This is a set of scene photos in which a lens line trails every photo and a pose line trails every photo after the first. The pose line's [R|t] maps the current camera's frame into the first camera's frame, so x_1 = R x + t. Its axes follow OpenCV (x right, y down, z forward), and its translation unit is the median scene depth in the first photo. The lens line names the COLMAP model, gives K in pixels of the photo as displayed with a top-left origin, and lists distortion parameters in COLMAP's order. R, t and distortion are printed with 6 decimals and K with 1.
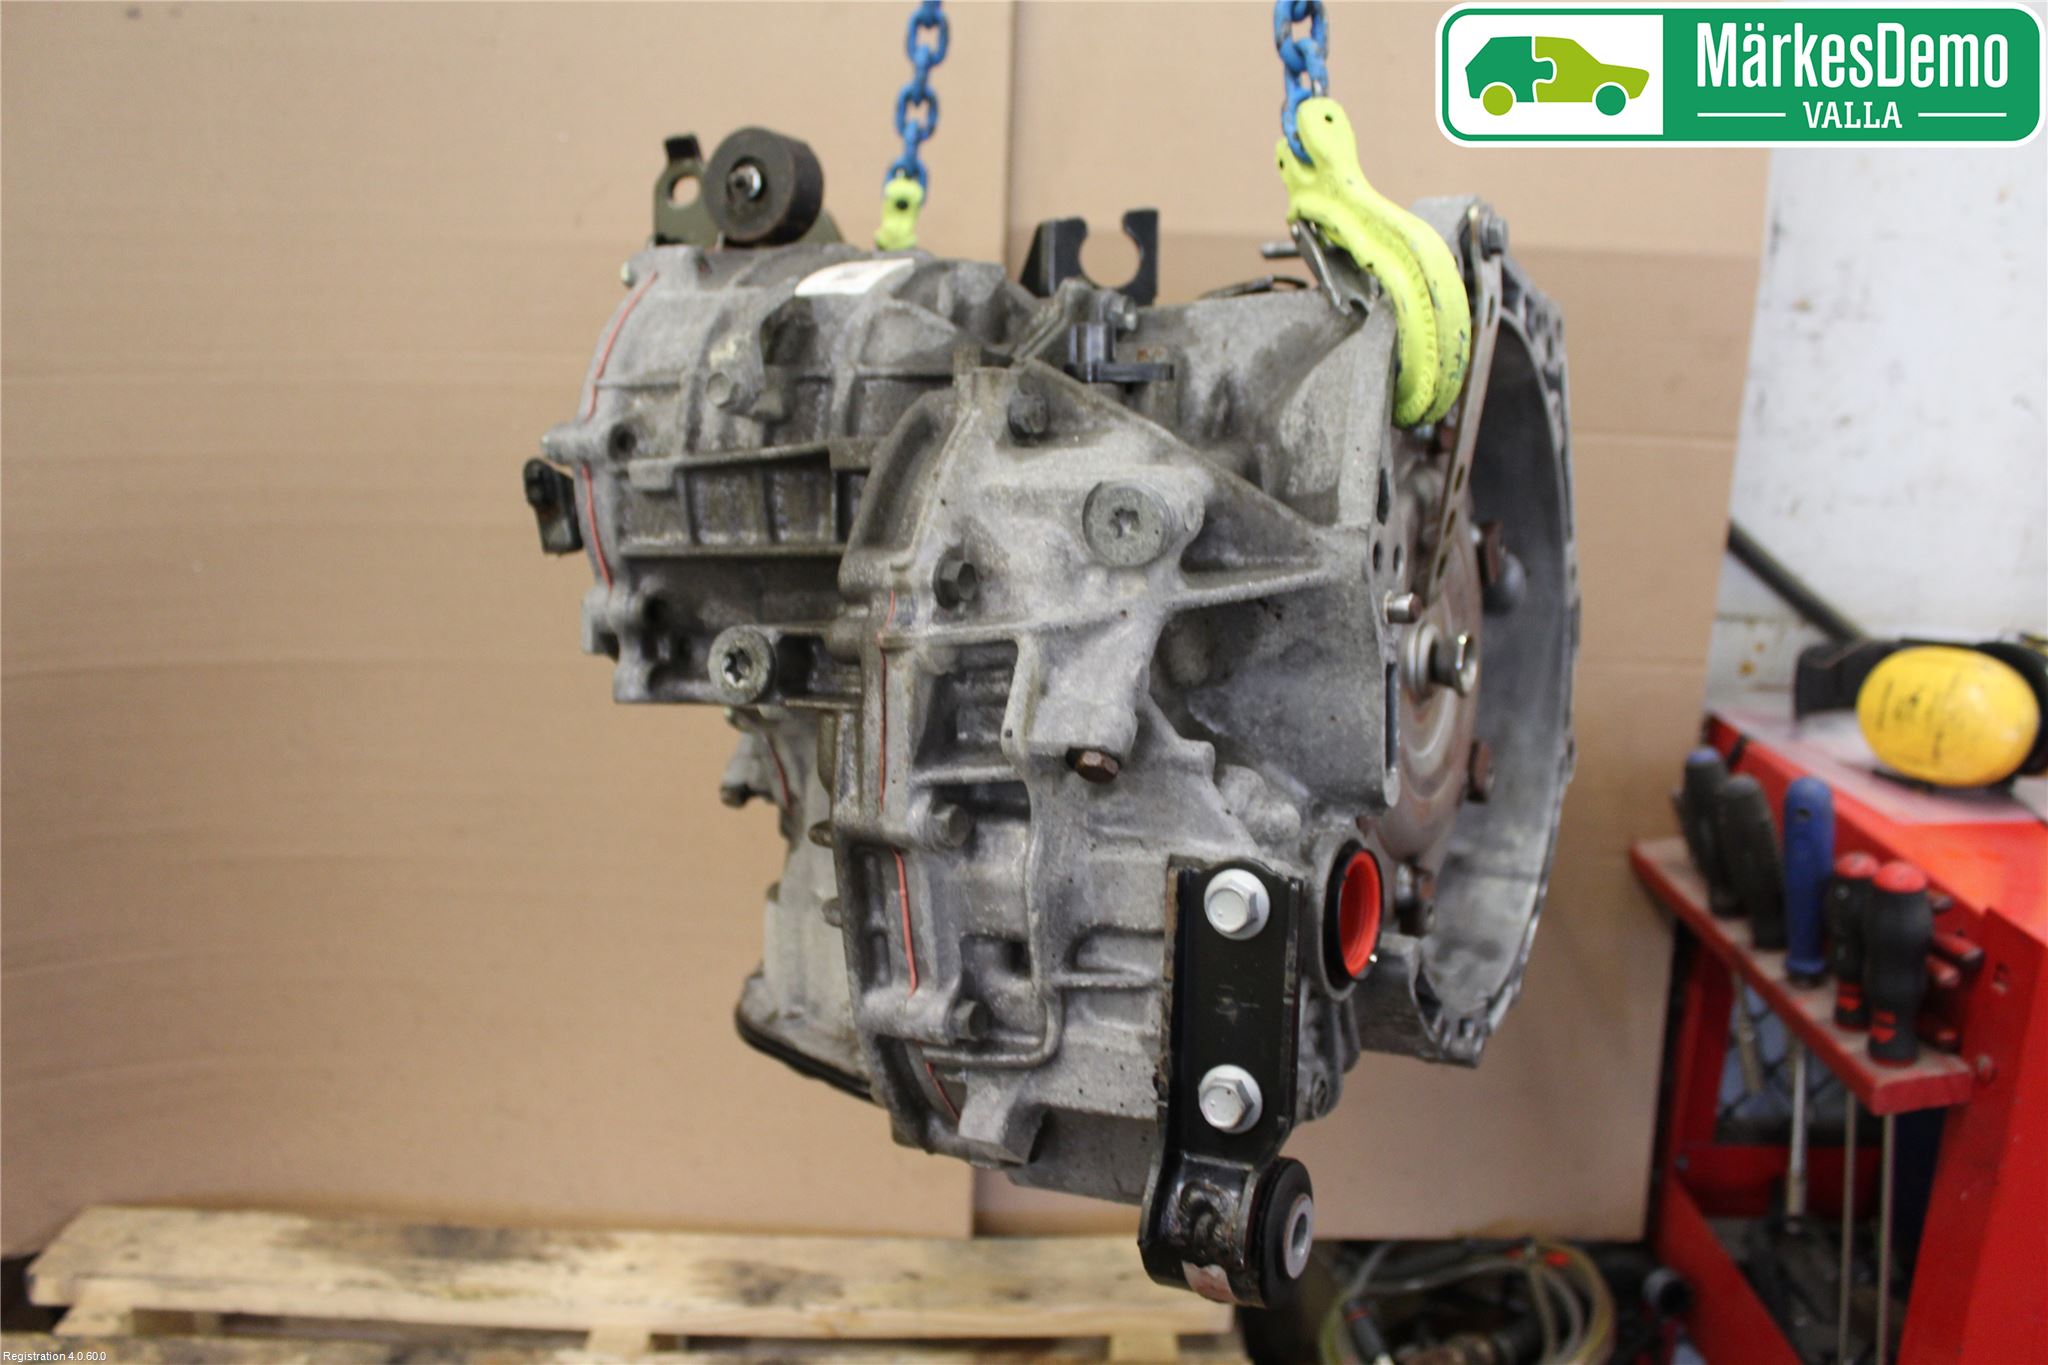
lens RADIAL K [[1648.1, 0, 1024.0], [0, 1648.1, 682.5], [0, 0, 1]] dist [-0.150242, 0.113265]
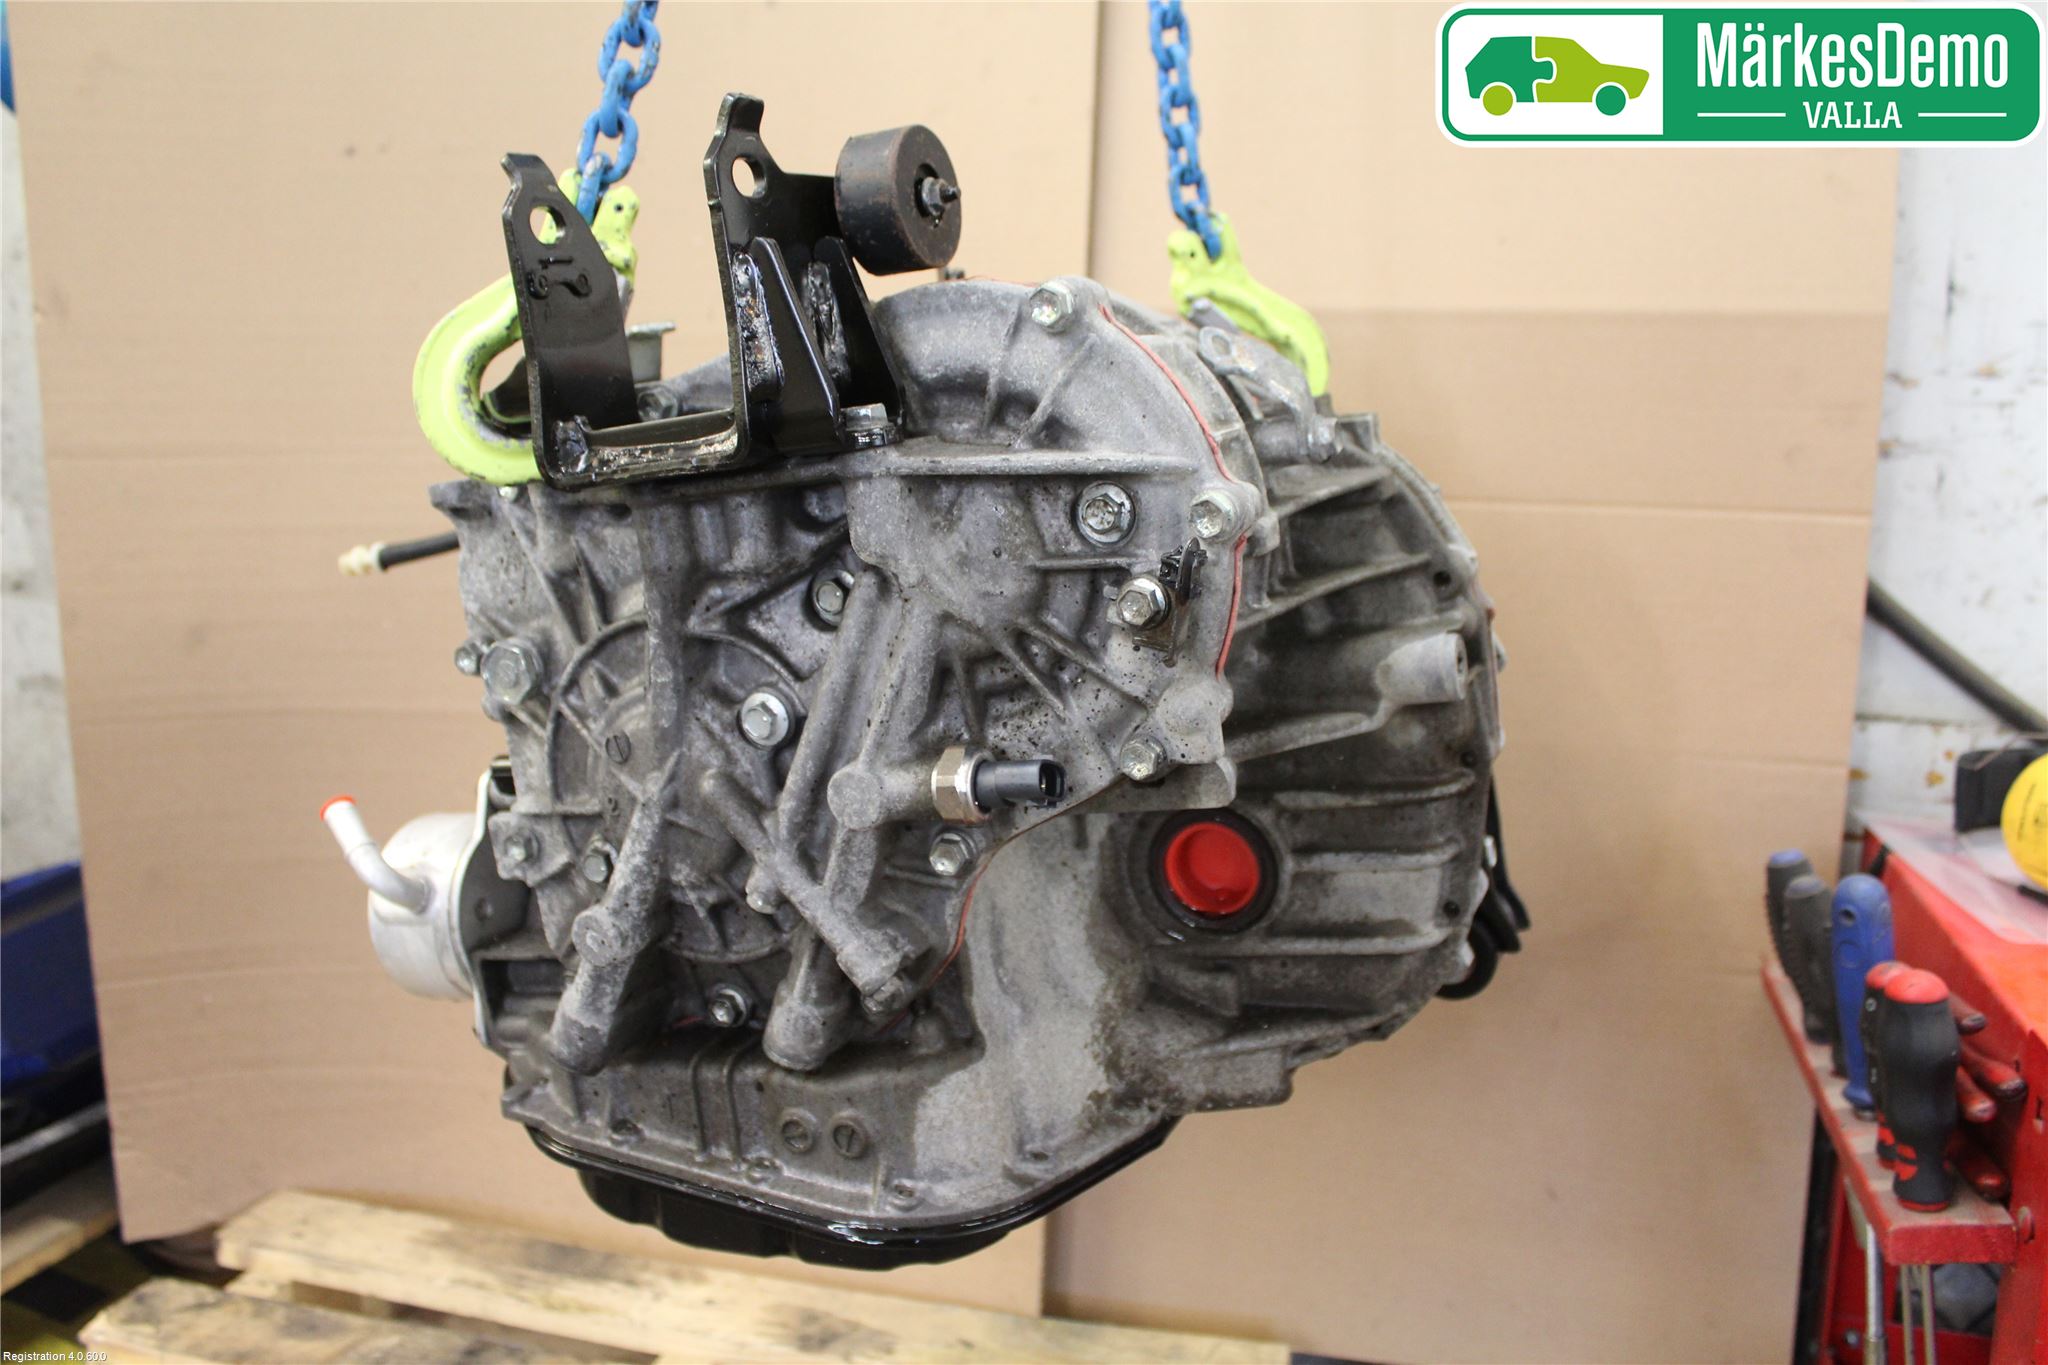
lens RADIAL K [[1648.1, 0, 1024.0], [0, 1648.1, 682.5], [0, 0, 1]] dist [-0.150242, 0.113265]
pose [[0.961910, 0.024090, -0.272303, 0.231263], [-0.046704, 0.995946, -0.076873, 0.034115], [0.269348, 0.086663, 0.959136, 0.016801]]
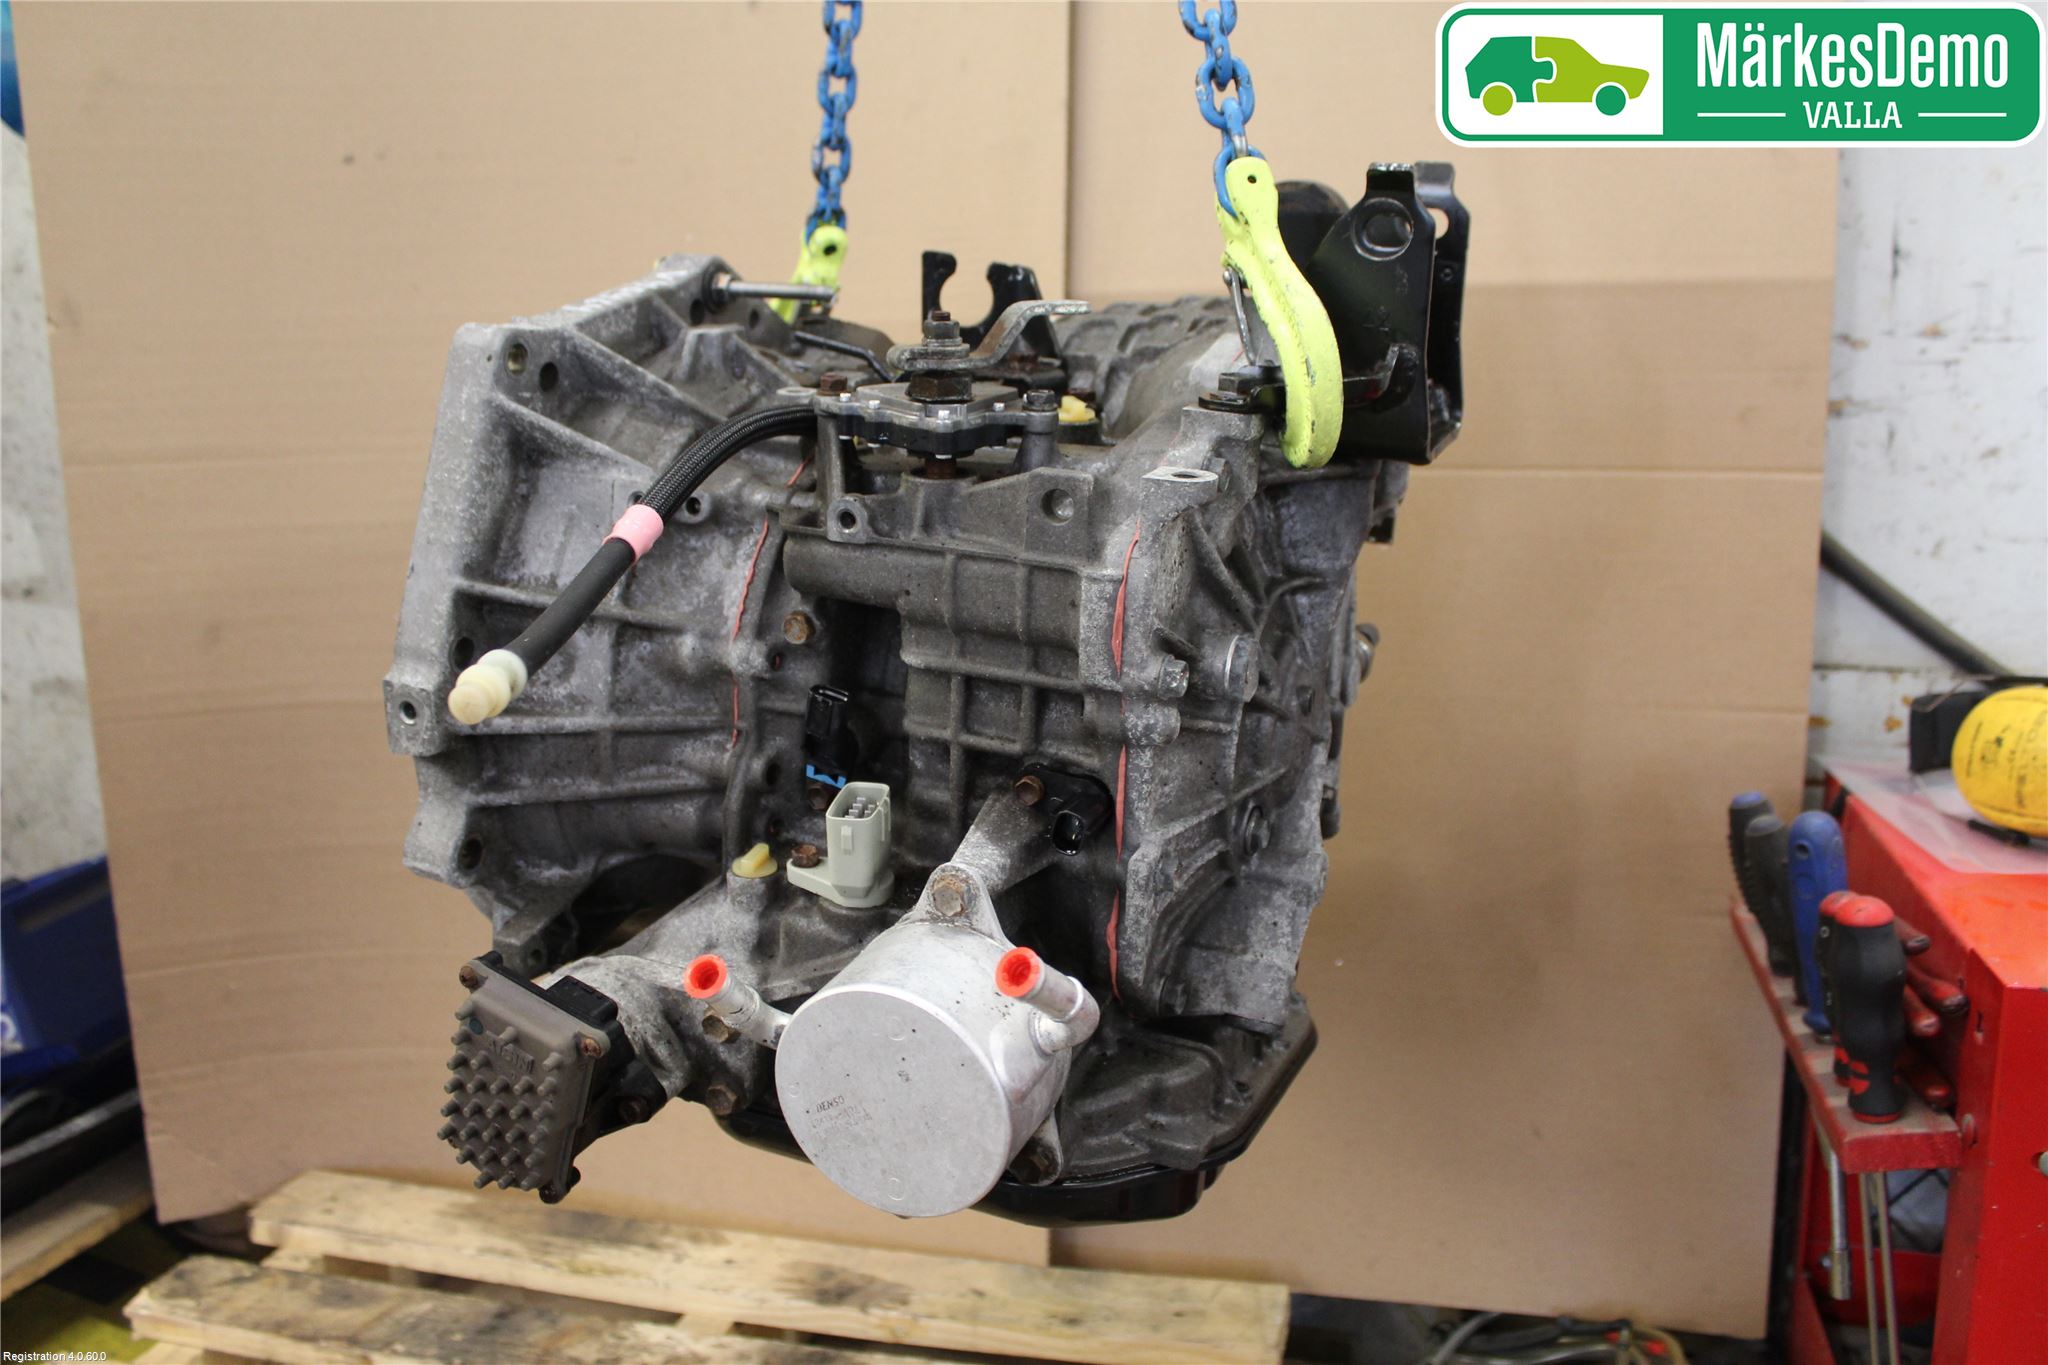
lens RADIAL K [[1648.1, 0, 1024.0], [0, 1648.1, 682.5], [0, 0, 1]] dist [-0.150242, 0.113265]
pose [[0.964061, -0.000209, -0.265679, 0.240227], [-0.018491, 0.997522, -0.067885, 0.045206], [0.265035, 0.070358, 0.961668, -0.021365]]
